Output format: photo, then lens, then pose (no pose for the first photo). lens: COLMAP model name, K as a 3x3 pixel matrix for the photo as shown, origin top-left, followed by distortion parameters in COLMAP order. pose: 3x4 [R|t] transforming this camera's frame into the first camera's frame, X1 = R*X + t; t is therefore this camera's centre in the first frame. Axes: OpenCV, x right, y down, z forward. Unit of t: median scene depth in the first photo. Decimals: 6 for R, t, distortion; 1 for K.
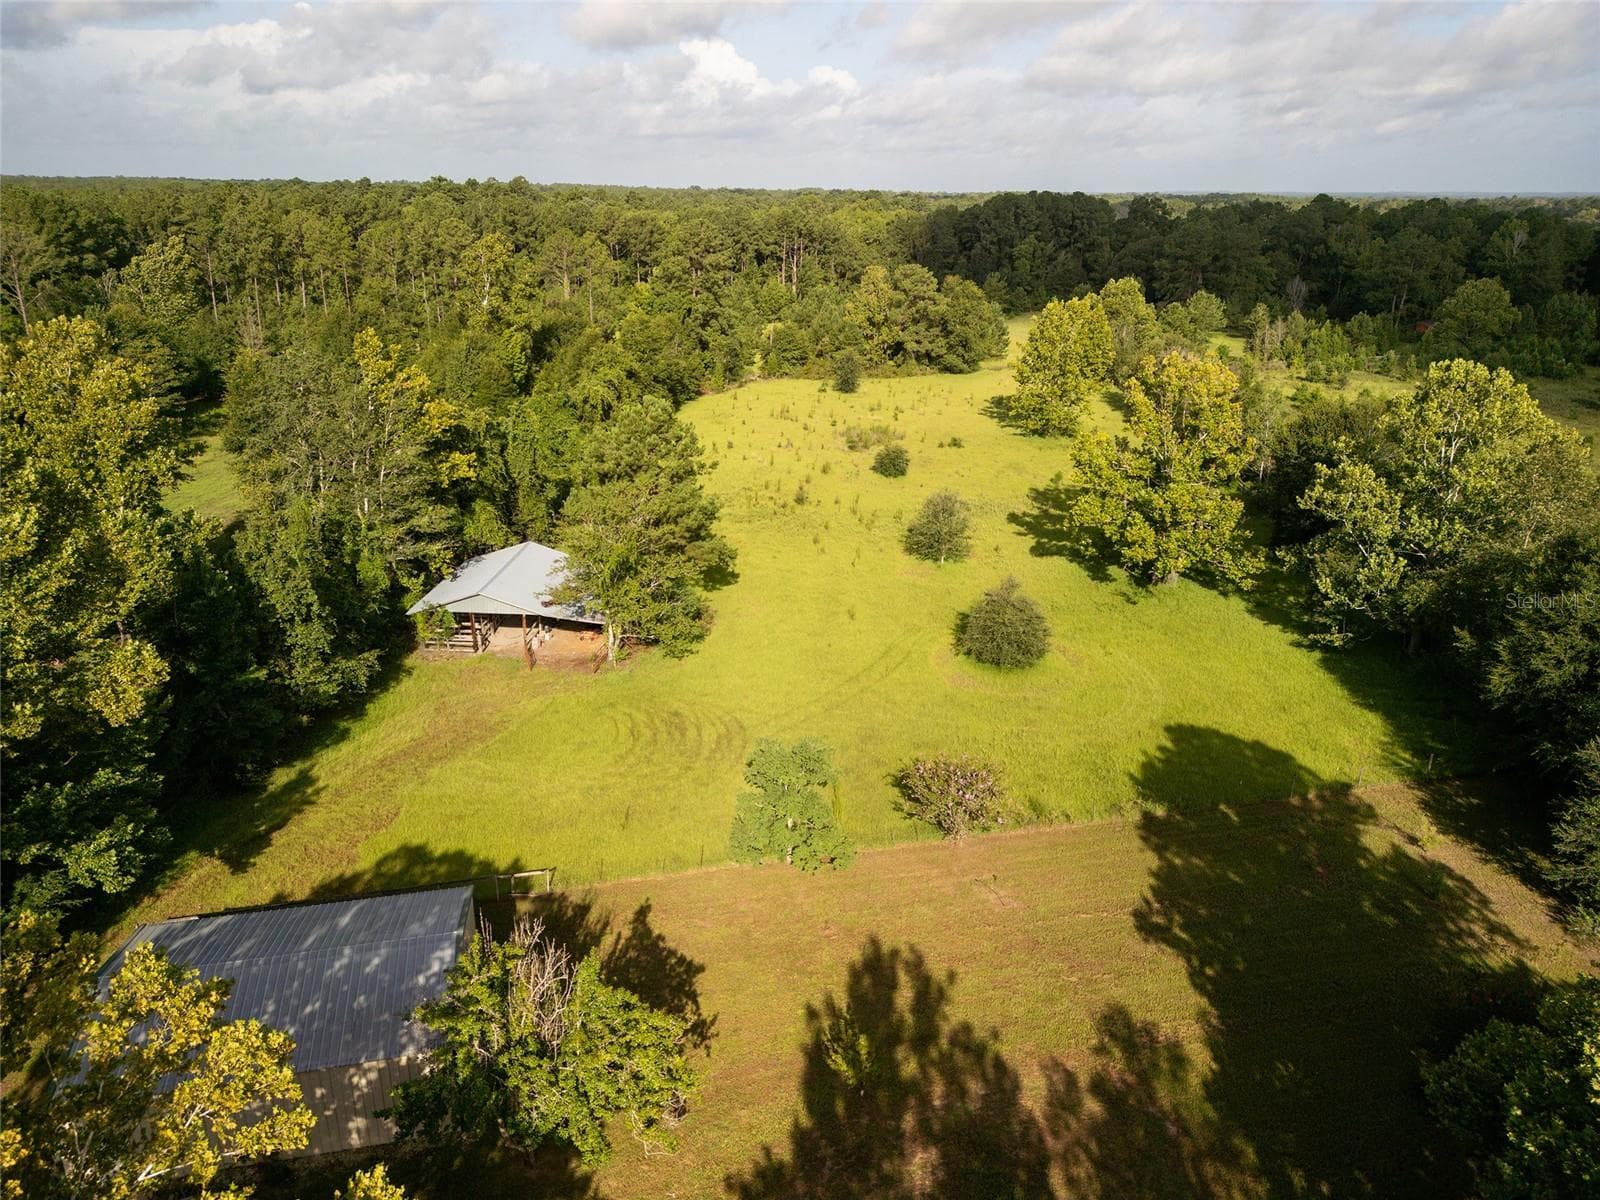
lens RADIAL K [[1130.5, 0, 800.0], [0, 1130.5, 600.0], [0, 0, 1]] dist [0.075152, -0.095017]
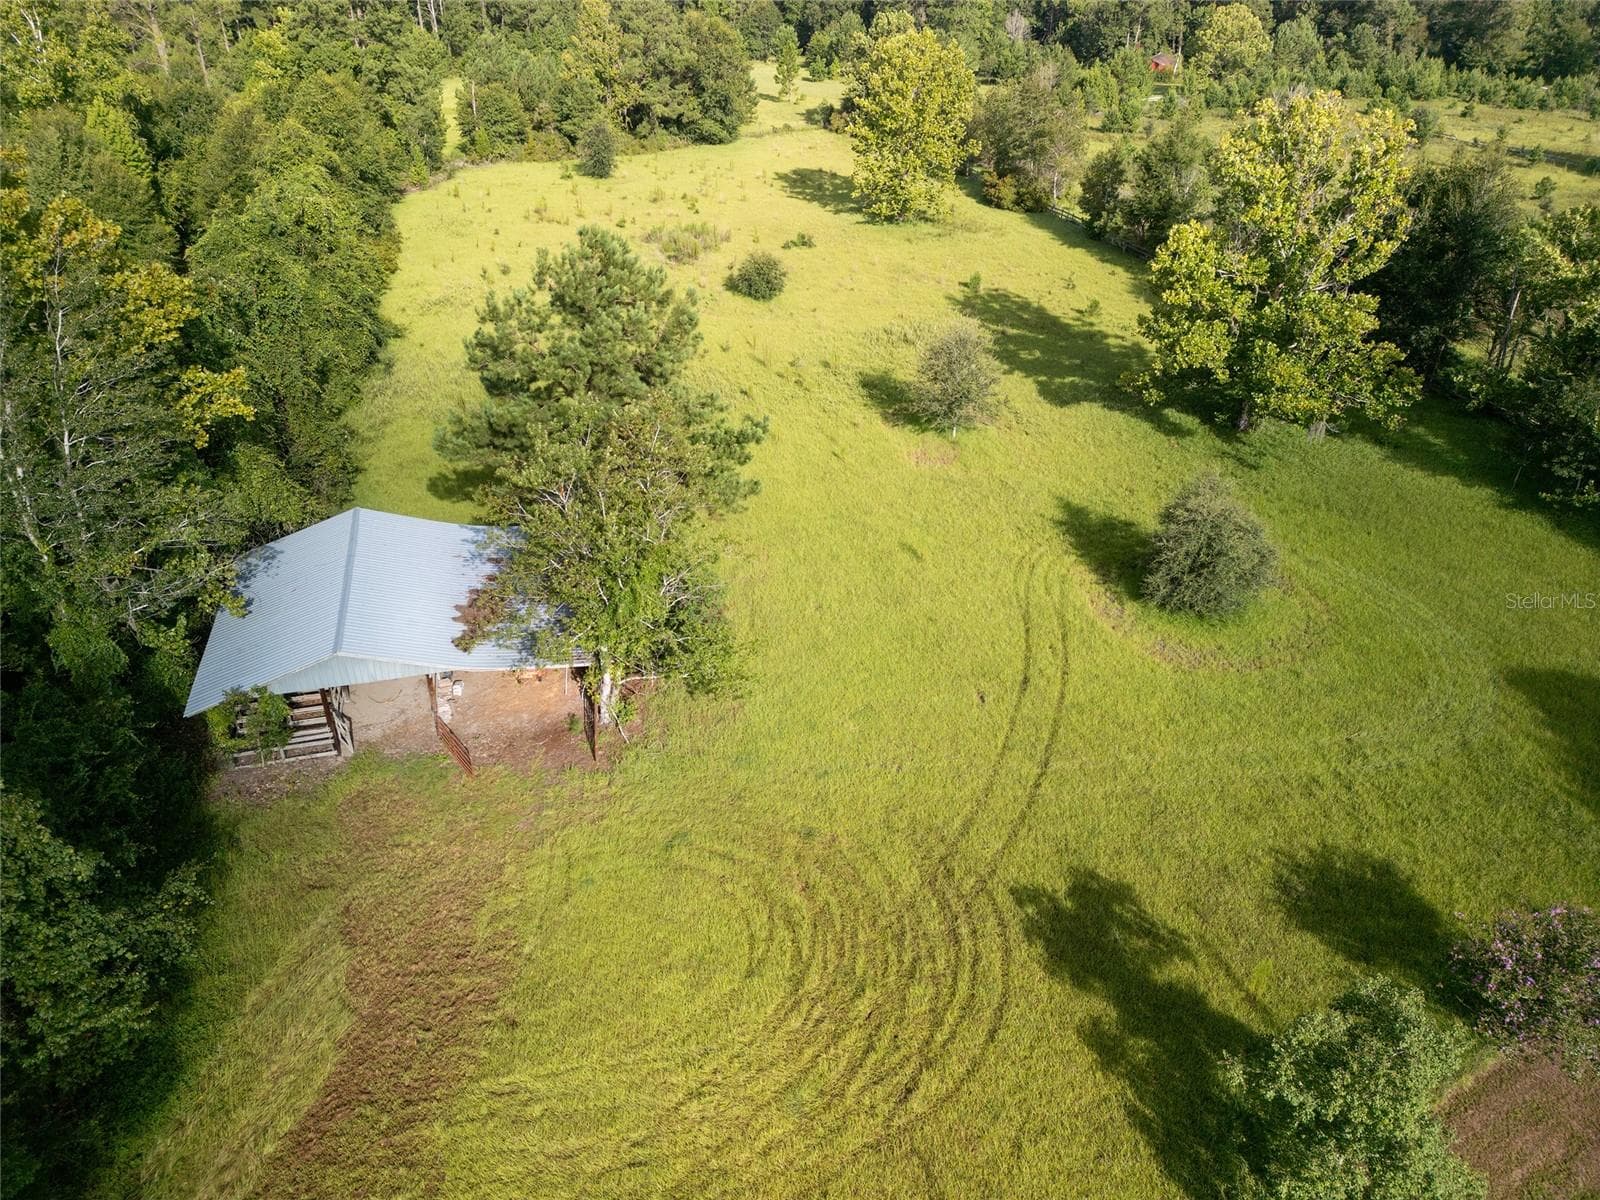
lens RADIAL K [[1130.5, 0, 800.0], [0, 1130.5, 600.0], [0, 0, 1]] dist [0.075152, -0.095017]
pose [[0.944011, -0.169399, 0.283103, -0.246933], [0.114424, 0.972960, 0.200637, -0.117730], [-0.309436, -0.157010, 0.937868, 0.501255]]
